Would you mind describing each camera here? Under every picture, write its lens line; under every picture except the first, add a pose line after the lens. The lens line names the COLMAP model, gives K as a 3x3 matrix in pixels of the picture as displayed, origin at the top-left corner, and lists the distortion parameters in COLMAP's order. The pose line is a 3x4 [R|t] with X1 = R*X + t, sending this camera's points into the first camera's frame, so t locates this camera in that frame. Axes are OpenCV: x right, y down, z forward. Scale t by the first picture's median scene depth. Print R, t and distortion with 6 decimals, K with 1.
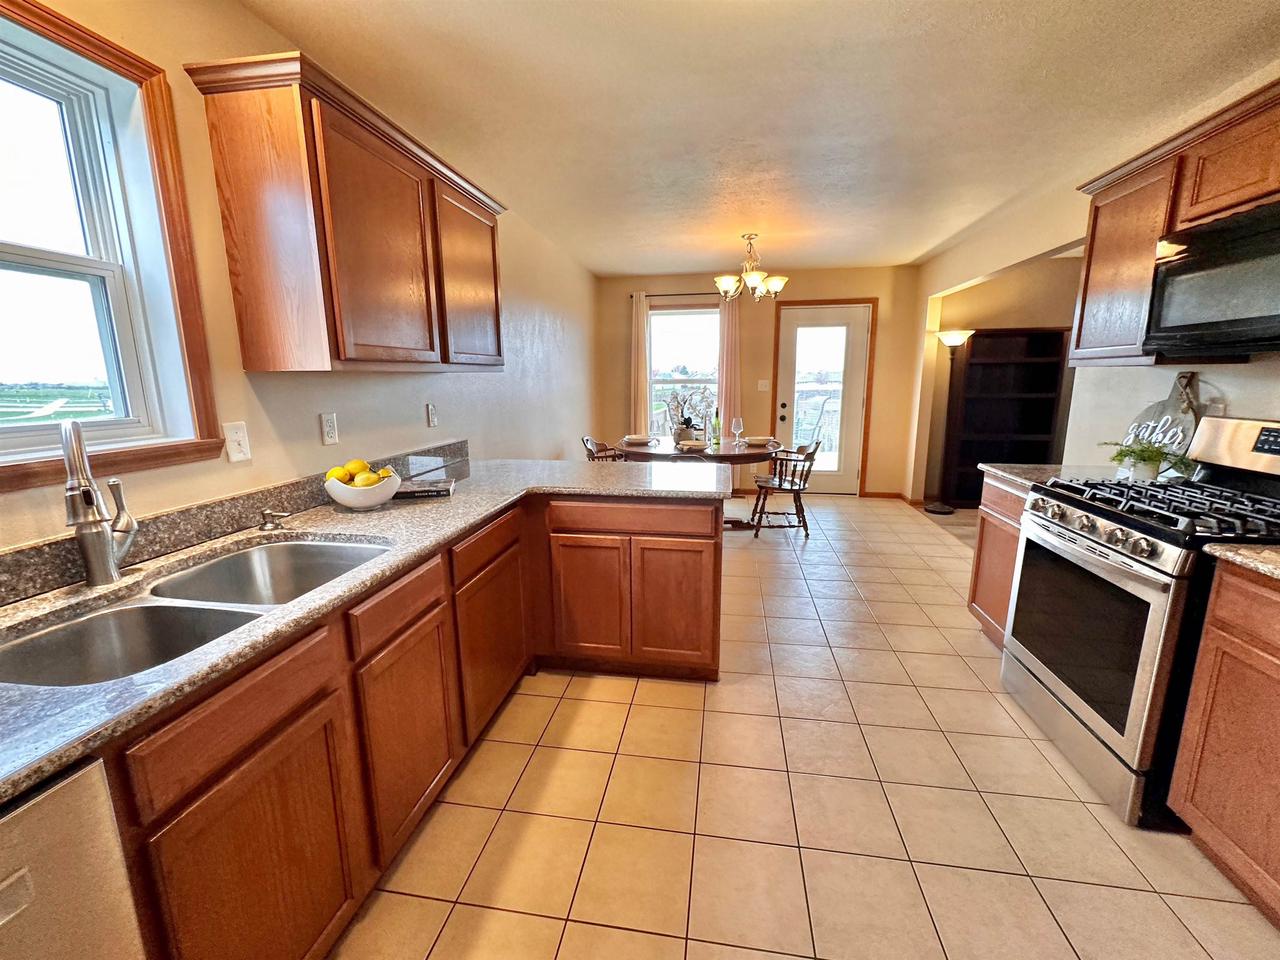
lens RADIAL K [[514.9, 0, 640.0], [0, 514.9, 480.0], [0, 0, 1]] dist [-0.000461, -0.000080]
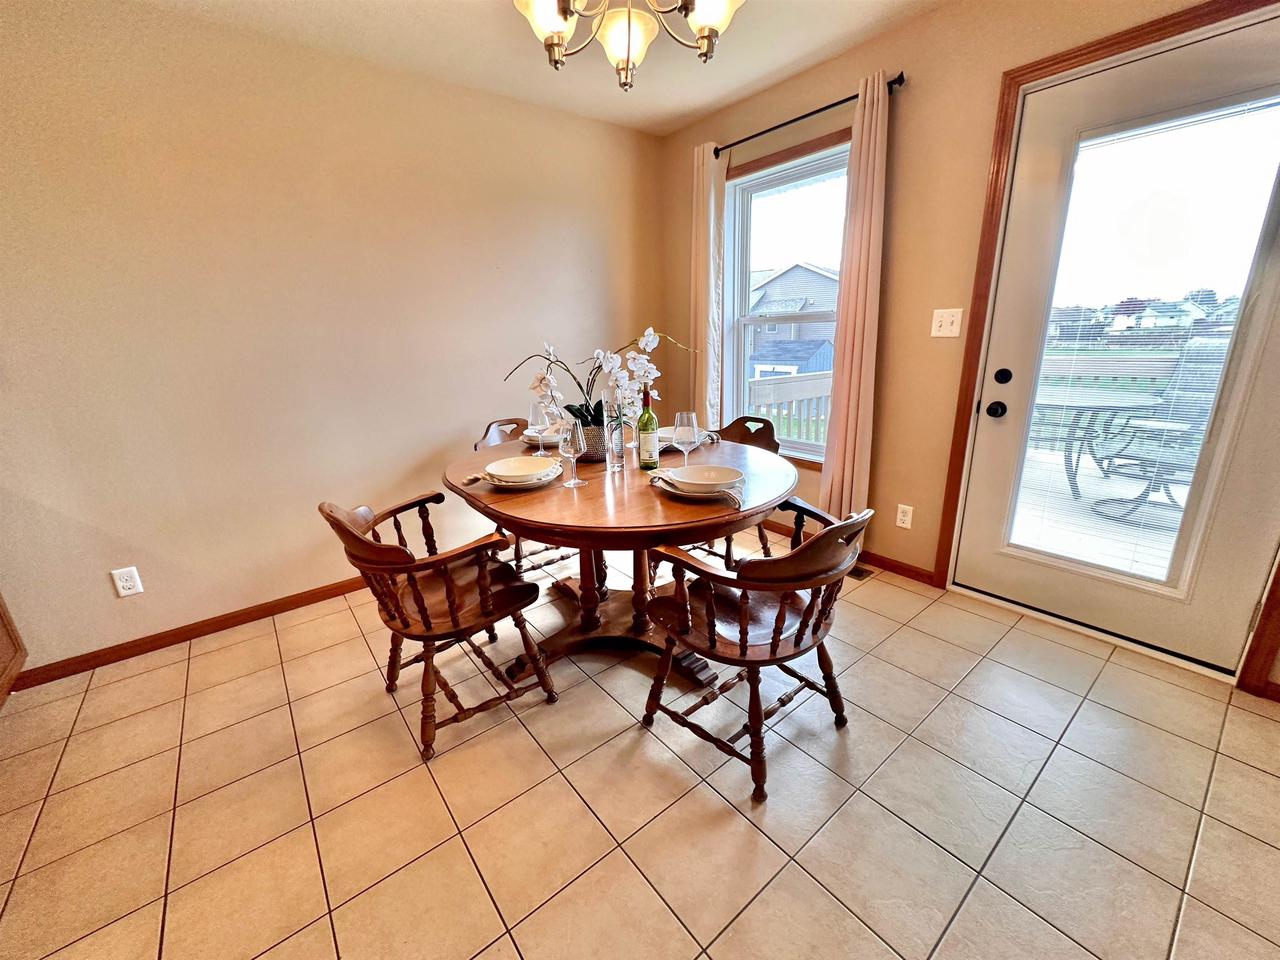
lens RADIAL K [[514.9, 0, 640.0], [0, 514.9, 480.0], [0, 0, 1]] dist [-0.000461, -0.000080]
pose [[0.743148, 0.169436, -0.647319, 0.340025], [-0.090461, 0.983968, 0.153702, -0.103771], [0.662984, -0.055666, 0.746561, 0.537840]]
